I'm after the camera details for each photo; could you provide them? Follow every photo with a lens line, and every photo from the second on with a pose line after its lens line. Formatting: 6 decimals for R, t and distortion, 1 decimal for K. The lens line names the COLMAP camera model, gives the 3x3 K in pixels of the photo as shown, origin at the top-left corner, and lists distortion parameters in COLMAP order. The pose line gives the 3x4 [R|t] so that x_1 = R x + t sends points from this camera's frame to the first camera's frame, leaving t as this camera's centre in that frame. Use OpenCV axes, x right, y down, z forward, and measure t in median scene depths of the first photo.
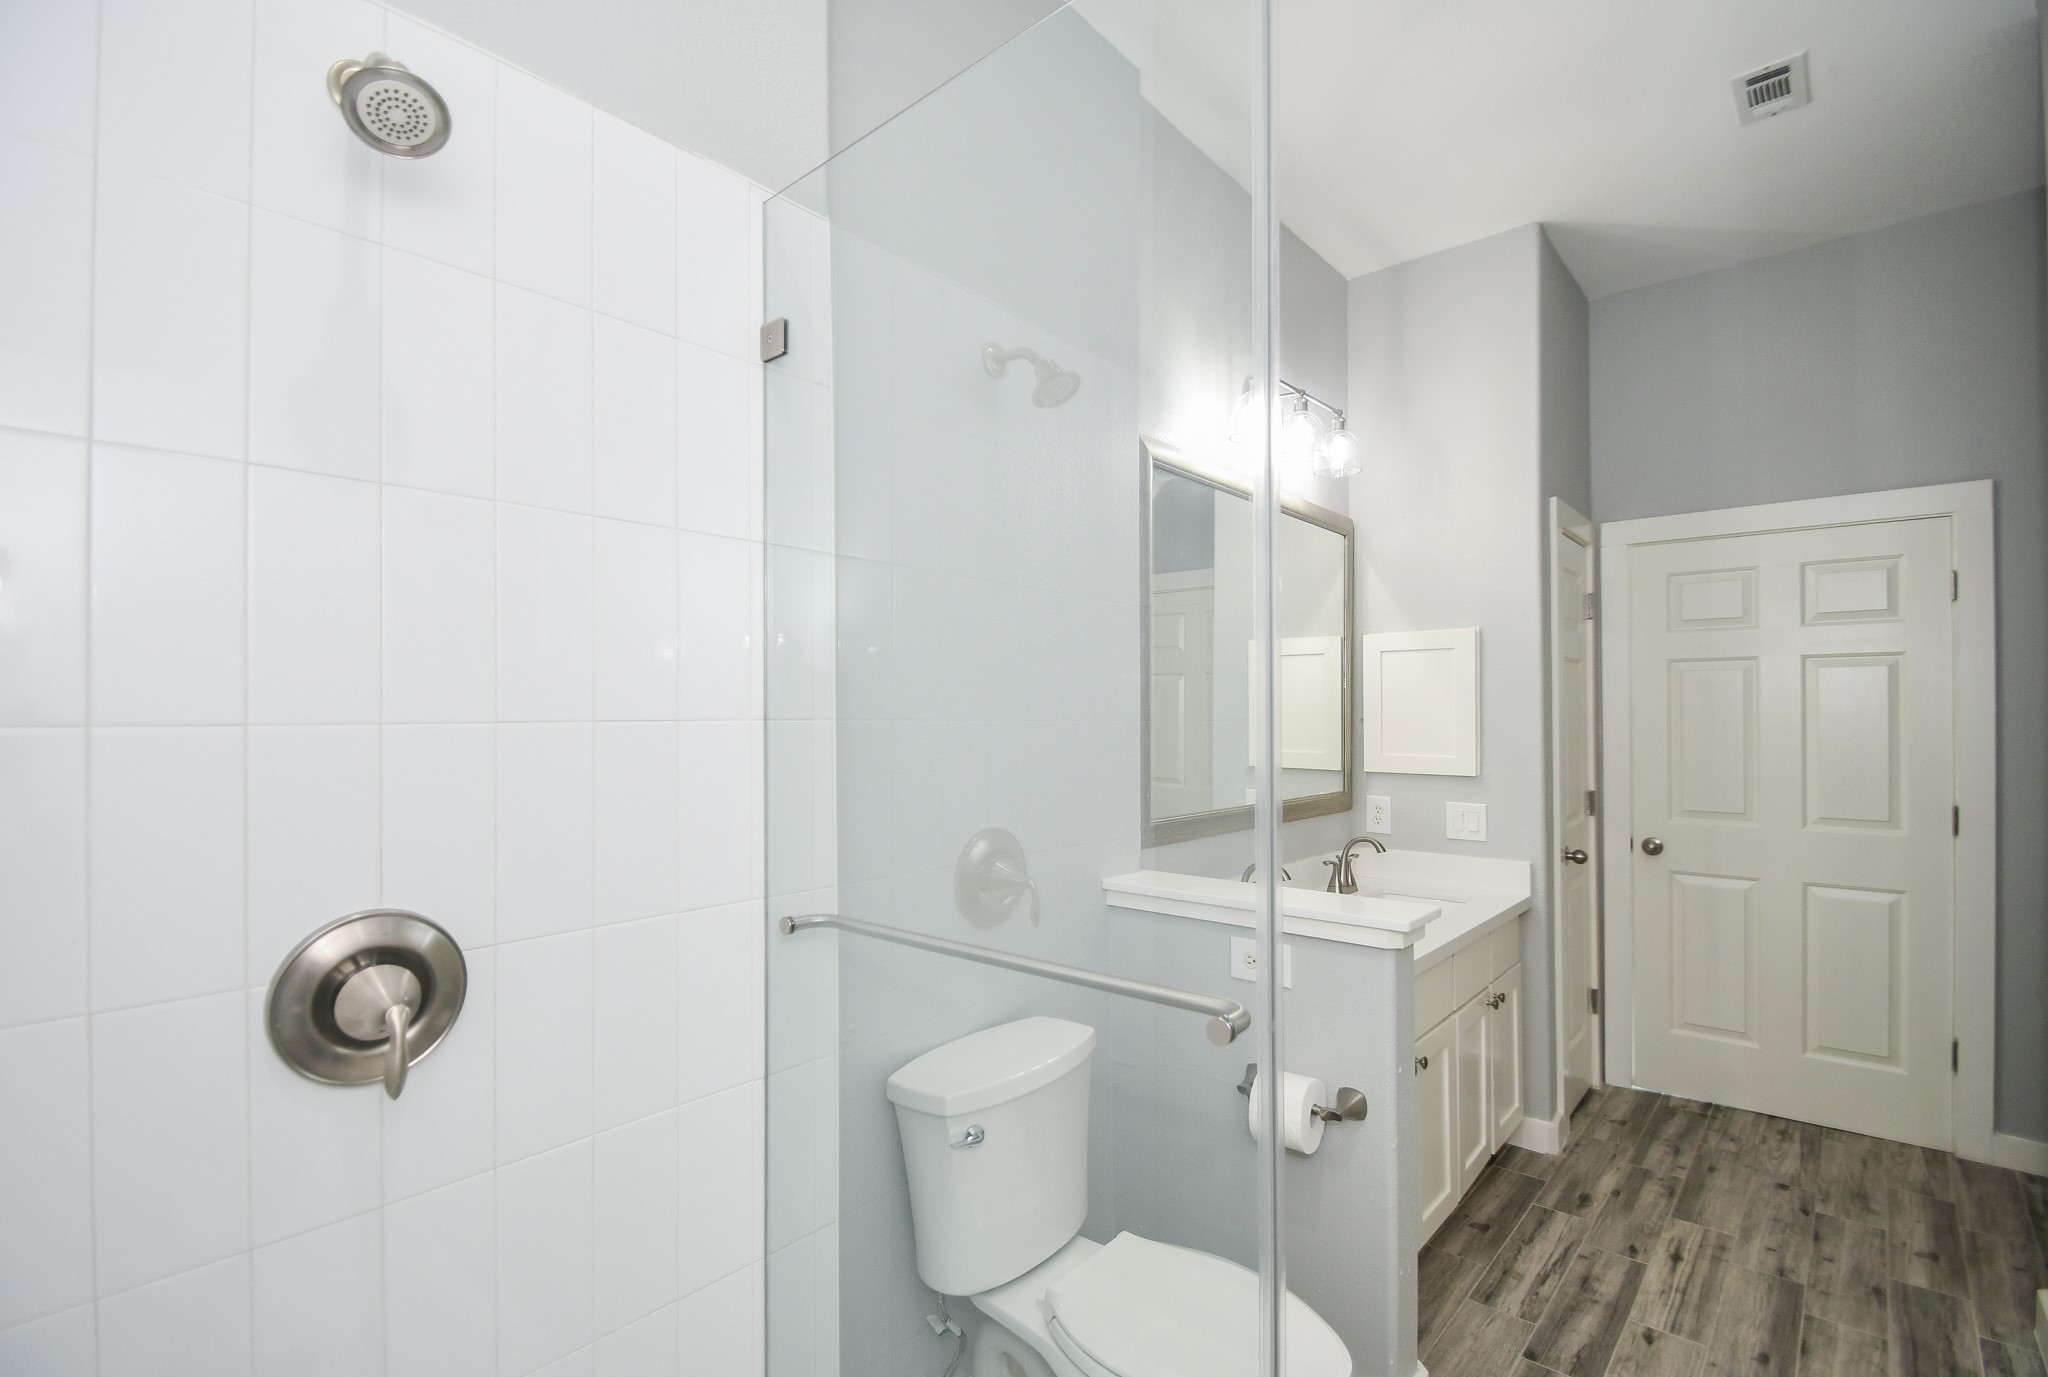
lens RADIAL K [[902.9, 0, 1018.9], [0, 902.9, 700.9], [0, 0, 1]] dist [0.023692, -0.021085]
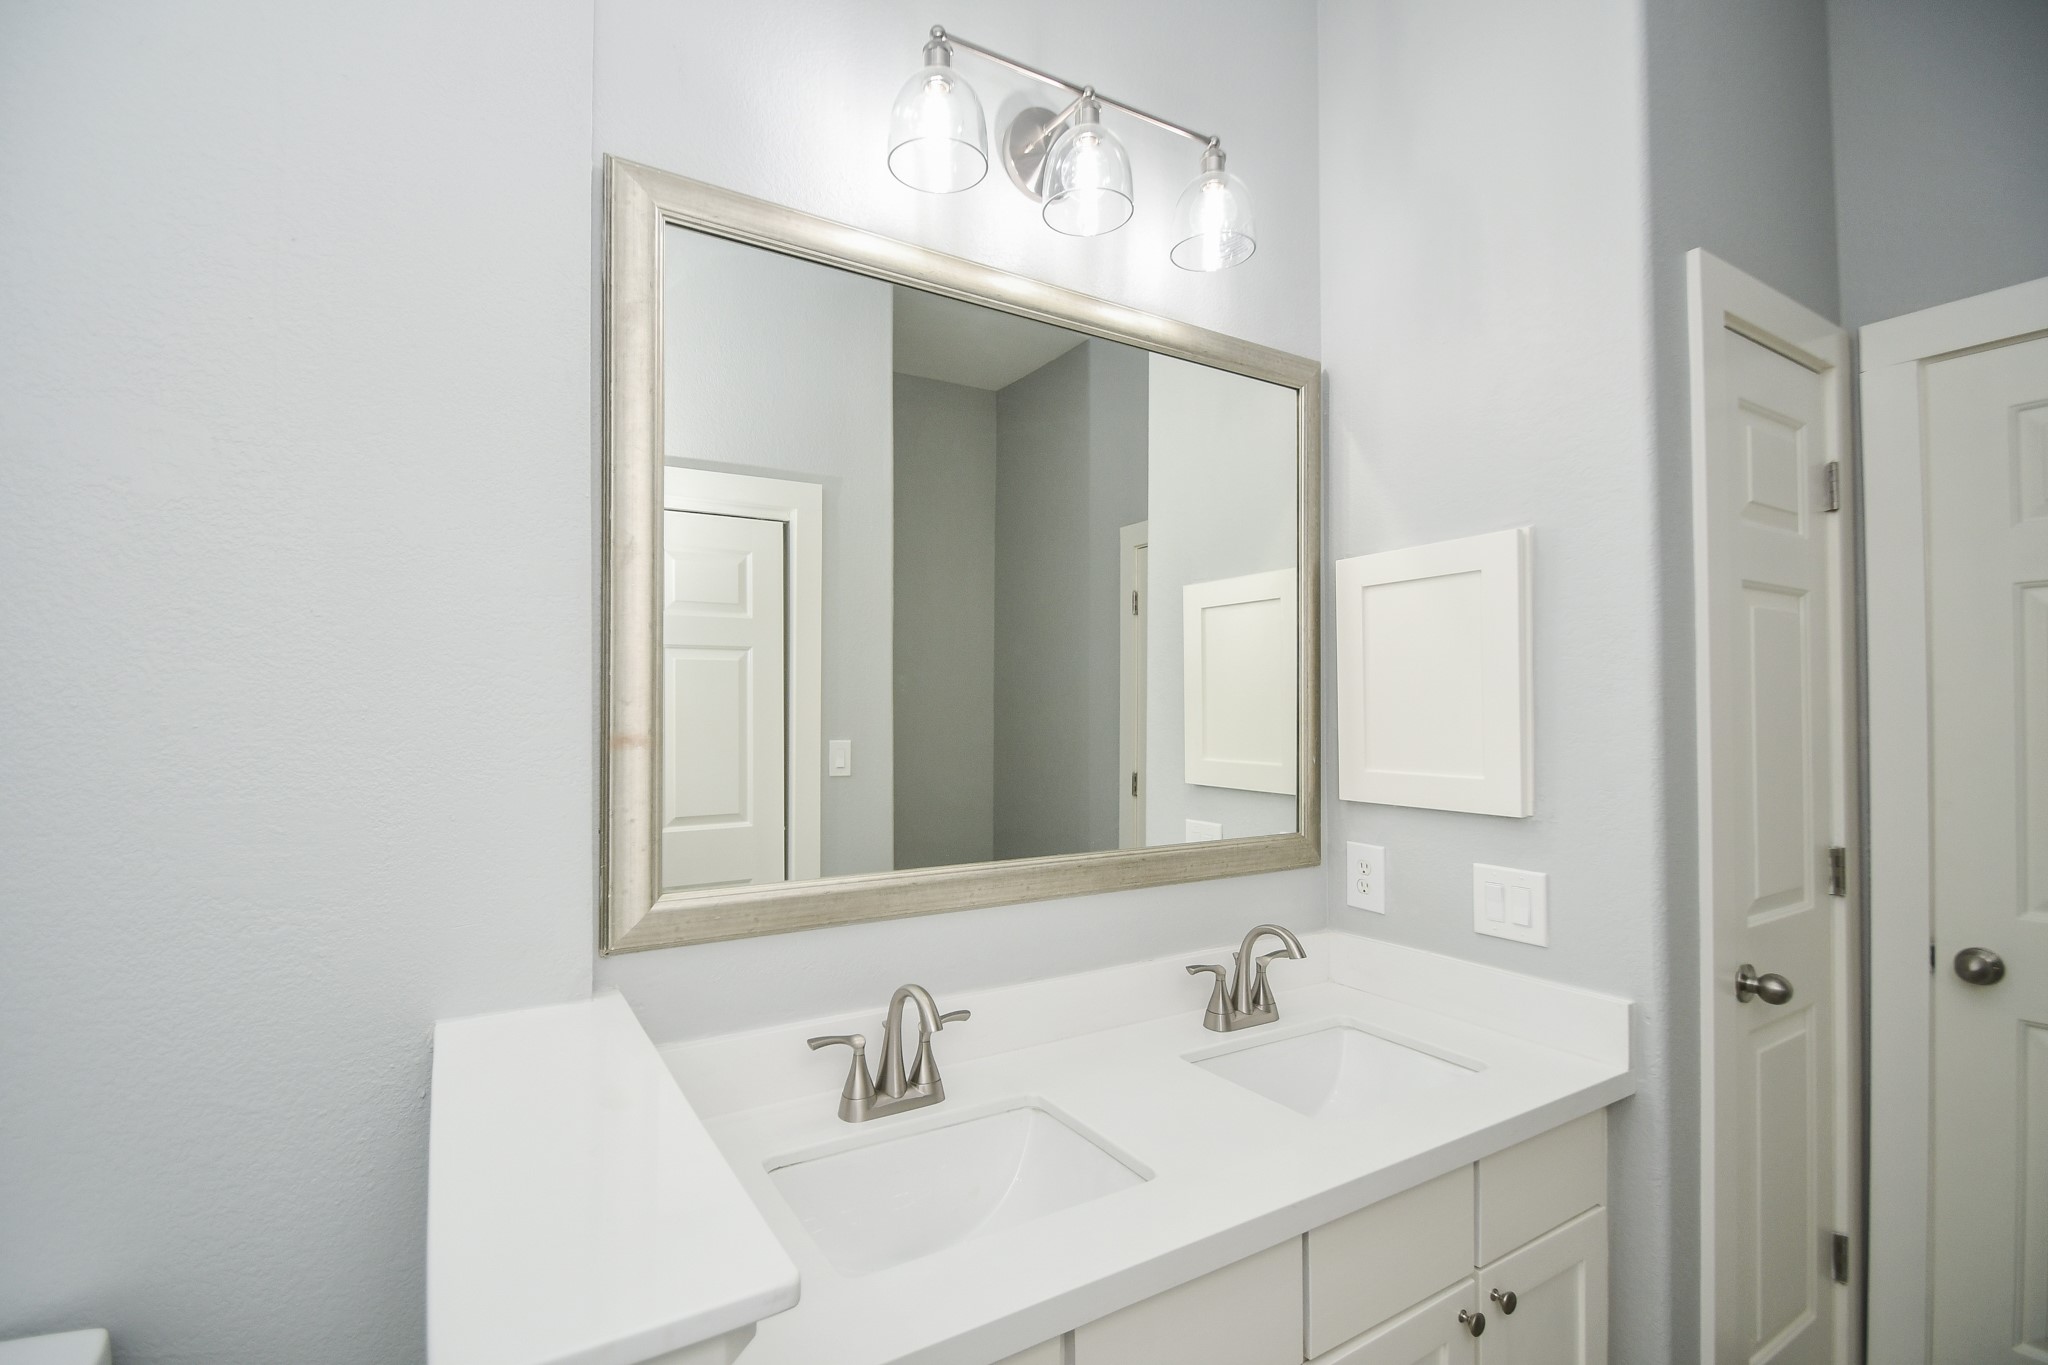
lens RADIAL K [[915.3, 0, 994.4], [0, 915.3, 695.5], [0, 0, 1]] dist [0.022189, -0.018529]
pose [[0.957203, -0.006125, -0.289353, 0.342821], [0.005584, 0.999981, -0.002694, 0.012899], [0.289364, 0.000963, 0.957219, 0.386981]]
